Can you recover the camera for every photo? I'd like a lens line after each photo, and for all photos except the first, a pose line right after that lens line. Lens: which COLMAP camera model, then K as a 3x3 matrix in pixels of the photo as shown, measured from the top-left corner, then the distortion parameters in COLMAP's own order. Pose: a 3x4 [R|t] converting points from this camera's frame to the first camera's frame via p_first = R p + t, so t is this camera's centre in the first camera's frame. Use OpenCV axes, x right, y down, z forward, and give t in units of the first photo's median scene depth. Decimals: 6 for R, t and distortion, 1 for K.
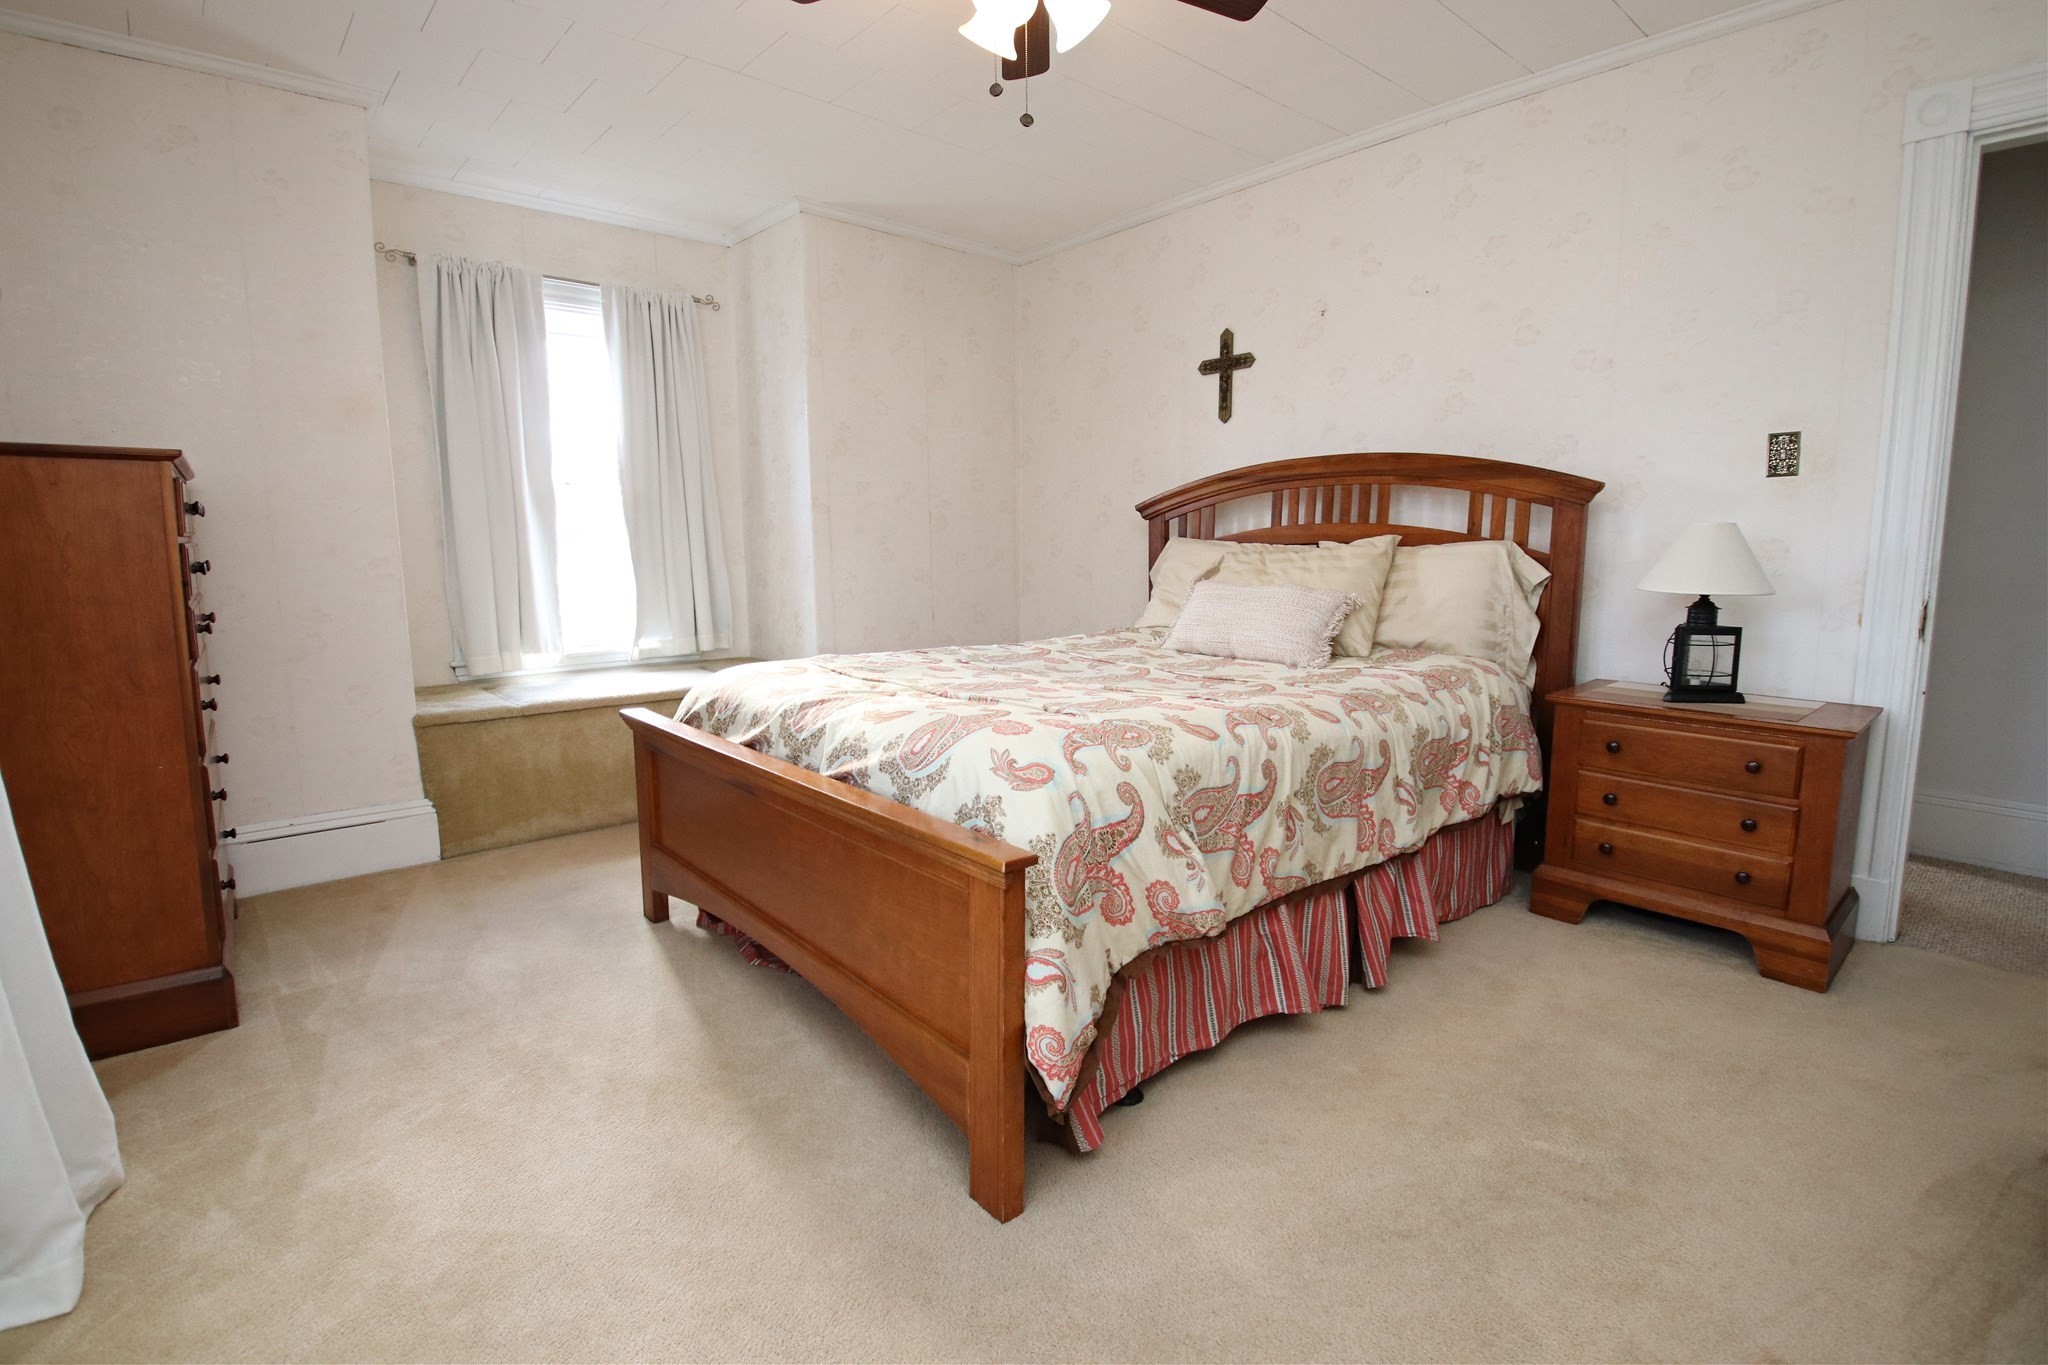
lens RADIAL K [[970.0, 0, 1018.6], [0, 970.0, 674.1], [0, 0, 1]] dist [-0.002339, -0.015895]
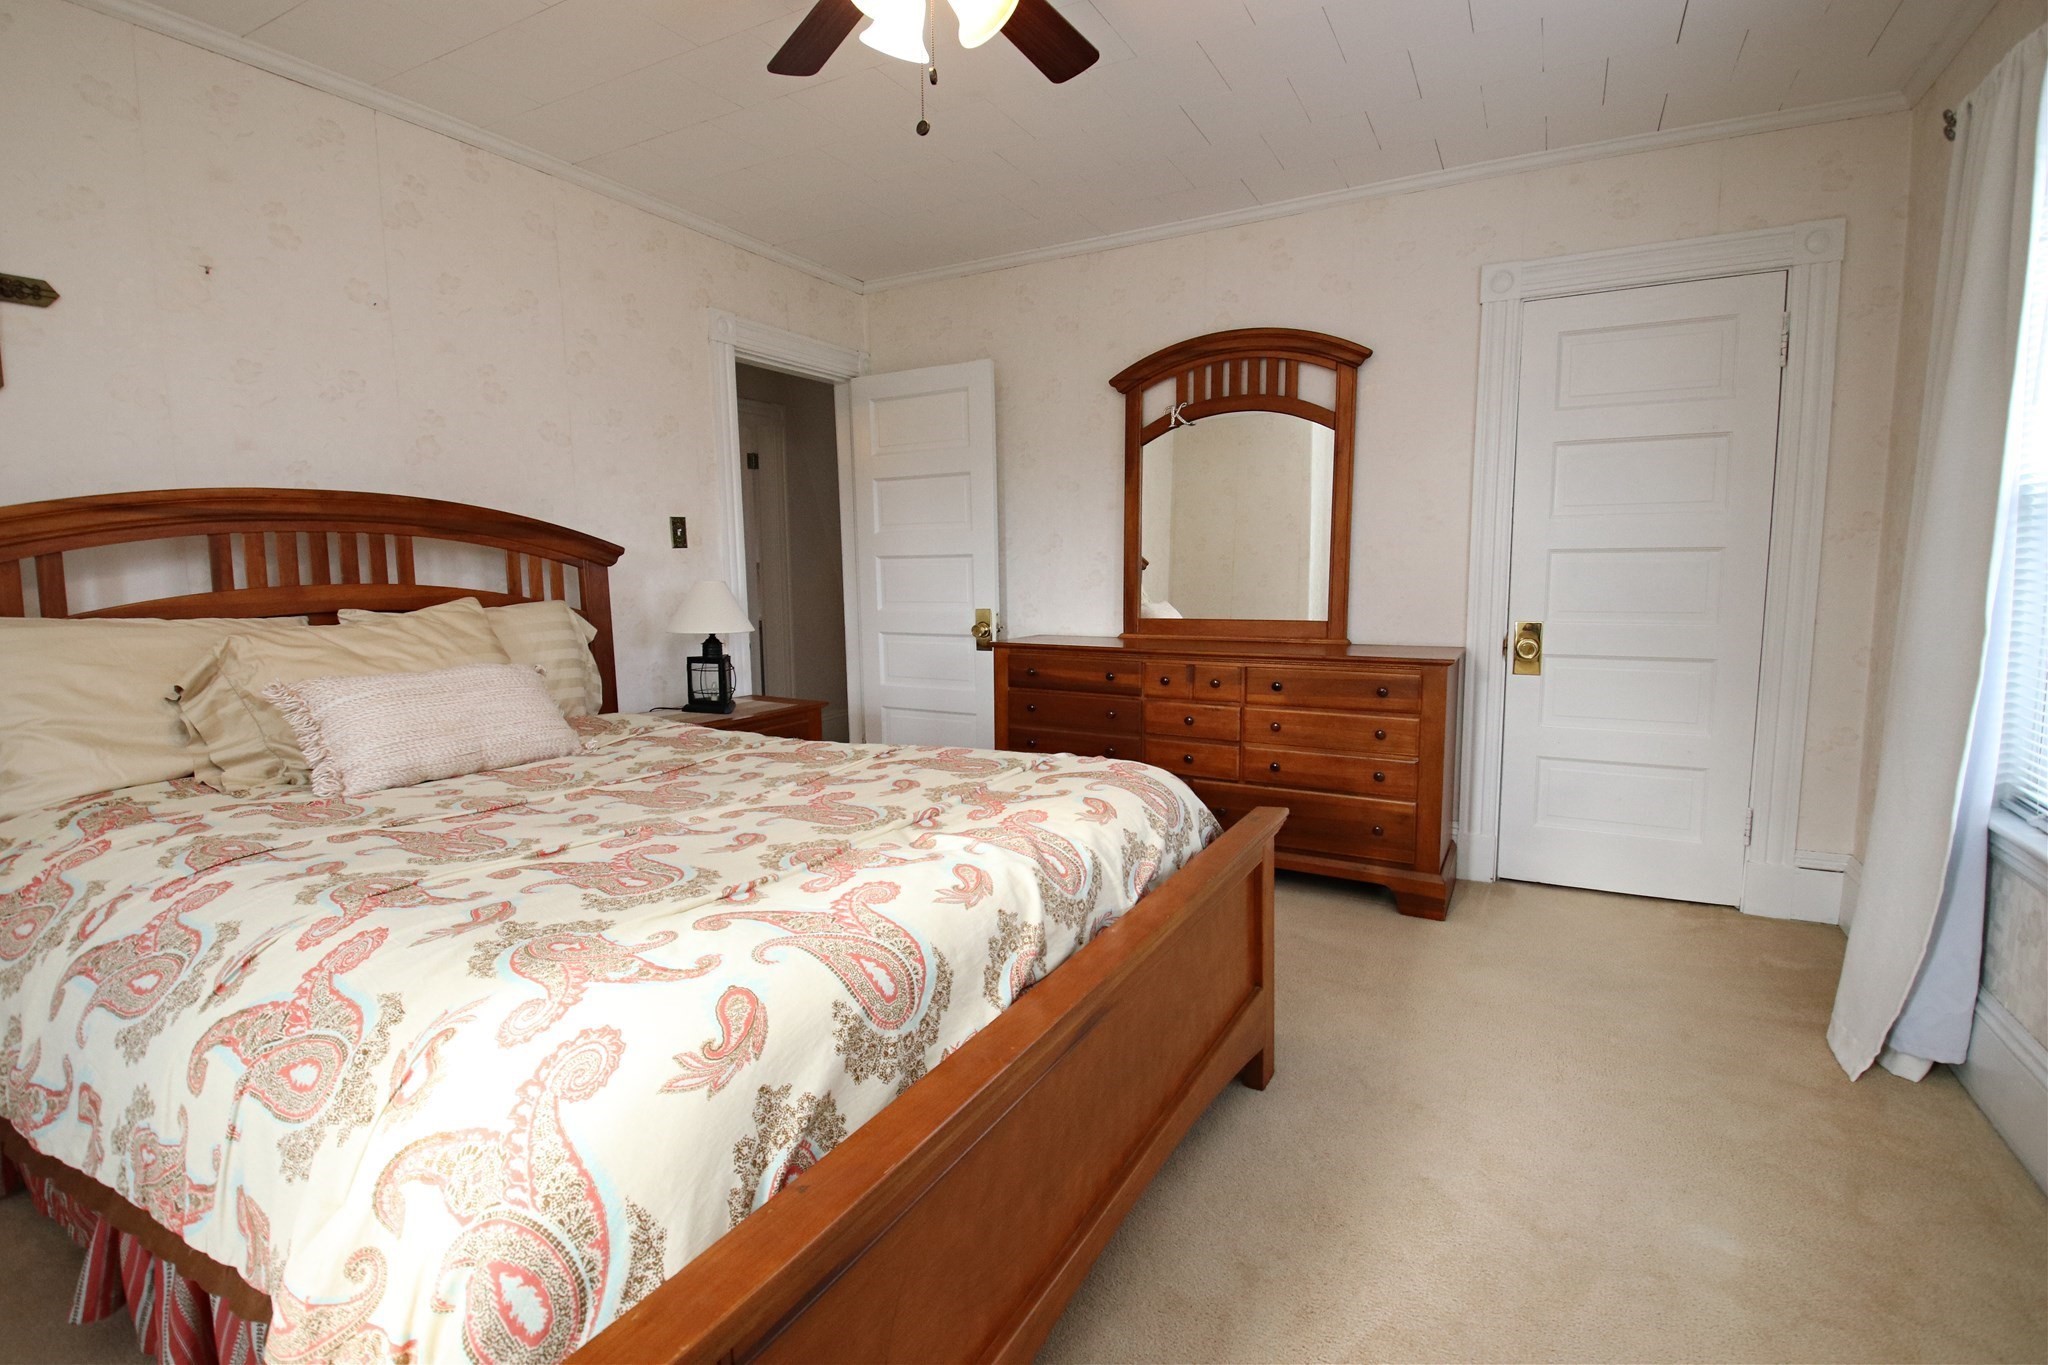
lens RADIAL K [[970.0, 0, 1018.6], [0, 970.0, 674.1], [0, 0, 1]] dist [-0.002339, -0.015895]
pose [[-0.358410, -0.092663, 0.928954, -0.568390], [0.142913, 0.977887, 0.152683, -0.136944], [-0.922561, 0.187482, -0.337242, 0.844157]]
